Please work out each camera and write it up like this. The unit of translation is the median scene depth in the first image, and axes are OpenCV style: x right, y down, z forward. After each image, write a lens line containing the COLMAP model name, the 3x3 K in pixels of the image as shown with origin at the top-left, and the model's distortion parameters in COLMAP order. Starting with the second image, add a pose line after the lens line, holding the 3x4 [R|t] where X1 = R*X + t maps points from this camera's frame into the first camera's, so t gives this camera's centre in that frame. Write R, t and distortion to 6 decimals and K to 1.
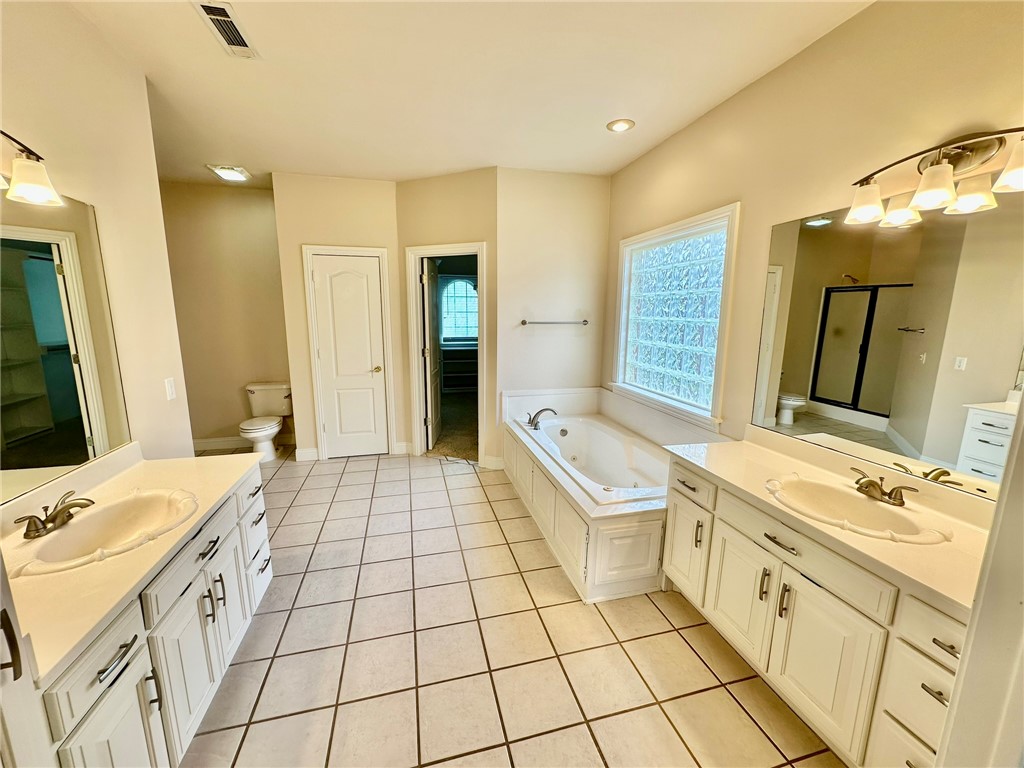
lens RADIAL K [[408.1, 0, 512.0], [0, 408.1, 384.0], [0, 0, 1]] dist [0.000890, -0.000147]
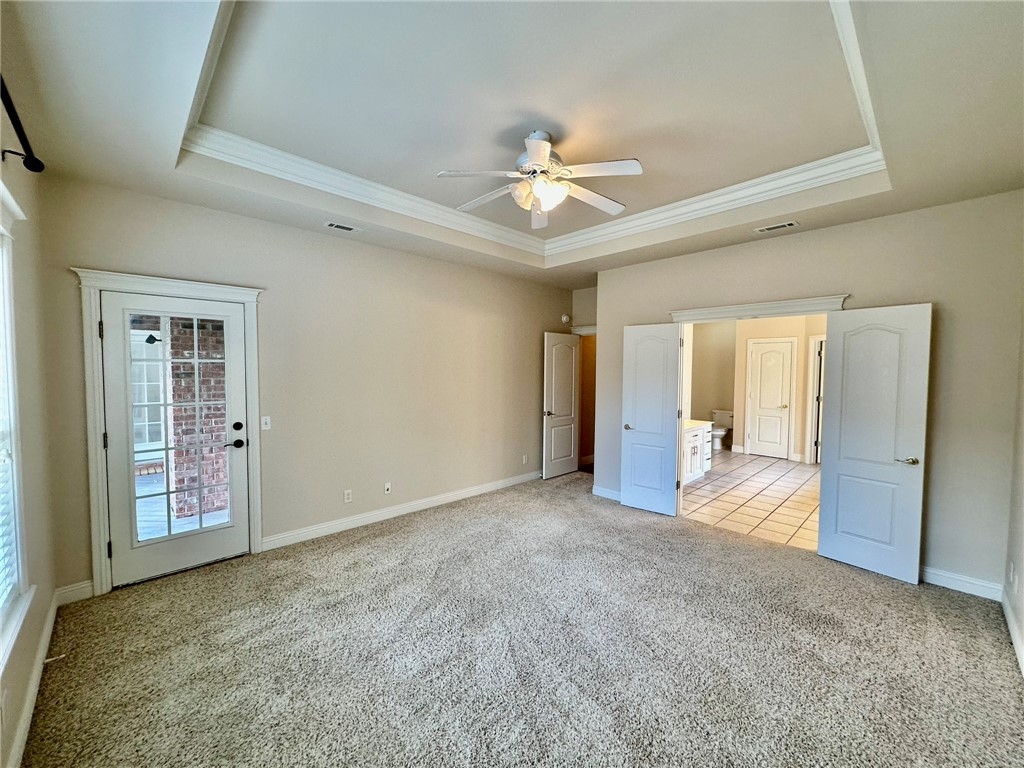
lens RADIAL K [[408.1, 0, 512.0], [0, 408.1, 384.0], [0, 0, 1]] dist [0.000890, -0.000147]
pose [[0.492324, 0.029857, -0.869900, 0.592239], [-0.157259, 0.986016, -0.055160, 0.144991], [0.856088, 0.163956, 0.490135, -0.827124]]
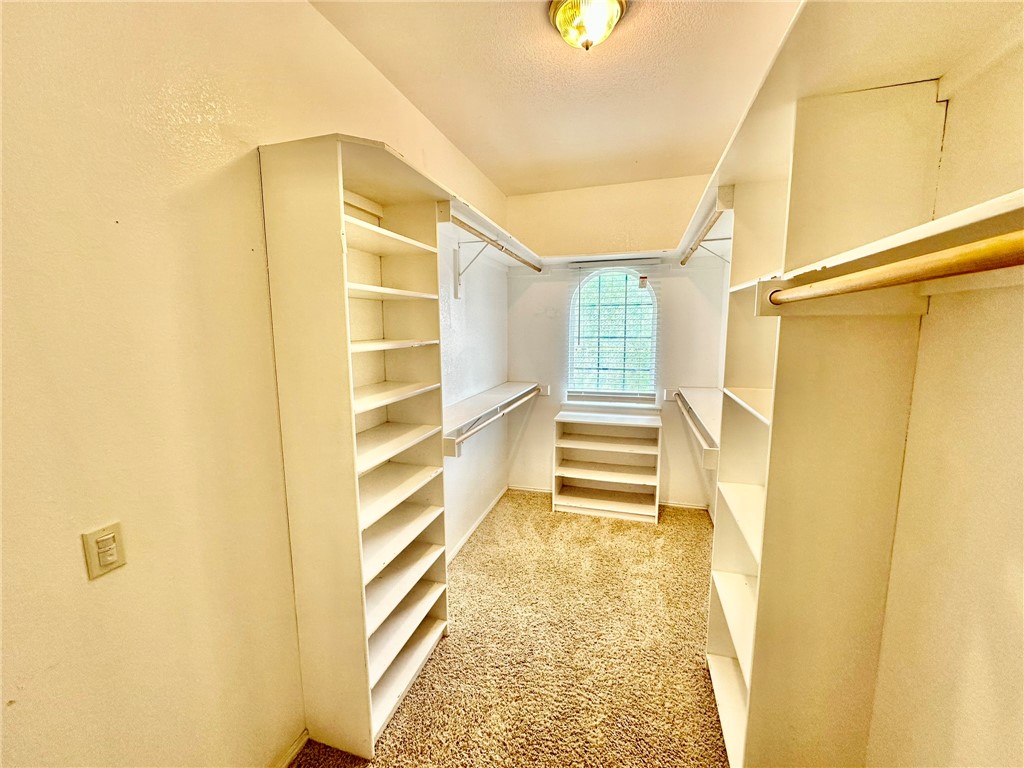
lens RADIAL K [[408.1, 0, 512.0], [0, 408.1, 384.0], [0, 0, 1]] dist [0.000890, -0.000147]
pose [[0.853442, 0.061373, -0.517561, 0.041027], [-0.077535, 0.996943, -0.009633, -0.207326], [0.515388, 0.048350, 0.855592, 1.023249]]
